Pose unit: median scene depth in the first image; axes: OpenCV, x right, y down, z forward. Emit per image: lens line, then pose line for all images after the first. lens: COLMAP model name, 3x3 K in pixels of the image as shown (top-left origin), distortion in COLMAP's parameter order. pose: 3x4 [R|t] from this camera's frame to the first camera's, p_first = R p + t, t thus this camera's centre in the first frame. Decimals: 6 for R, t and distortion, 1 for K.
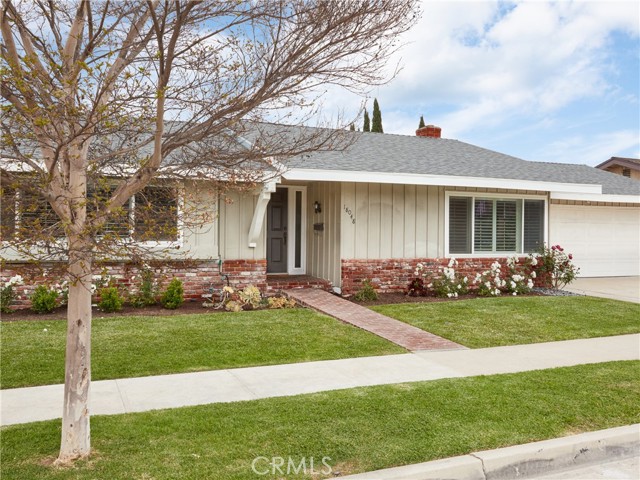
lens RADIAL K [[592.9, 0, 320.0], [0, 592.9, 240.0], [0, 0, 1]] dist [0.010799, 0.002904]
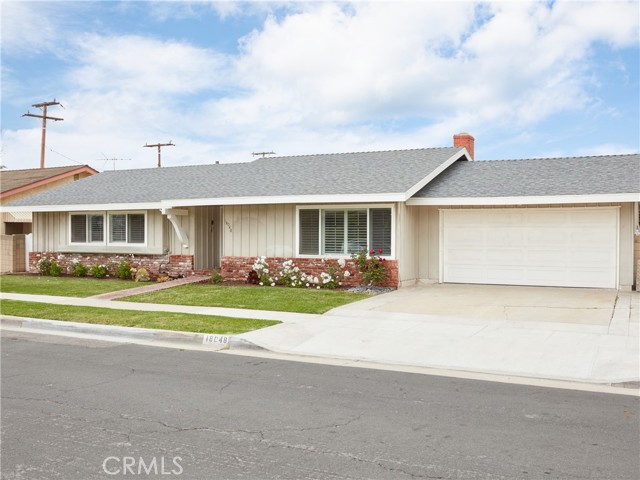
lens RADIAL K [[489.2, 0, 320.0], [0, 489.2, 240.0], [0, 0, 1]] dist [-0.002888, -0.001445]
pose [[0.696785, -0.005817, -0.717257, 1.072193], [-0.007863, 0.999845, -0.015748, 0.009140], [0.717237, 0.016613, 0.696631, 0.311758]]
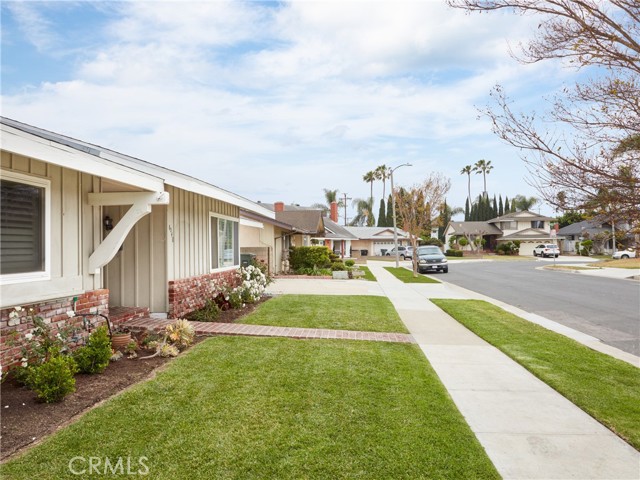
lens RADIAL K [[488.4, 0, 320.0], [0, 488.4, 240.0], [0, 0, 1]] dist [-0.006052, -0.001040]
pose [[0.447947, -0.006818, 0.894034, -0.519803], [0.039465, 0.999147, -0.012154, -0.011810], [-0.893189, 0.040727, 0.447834, 0.447913]]
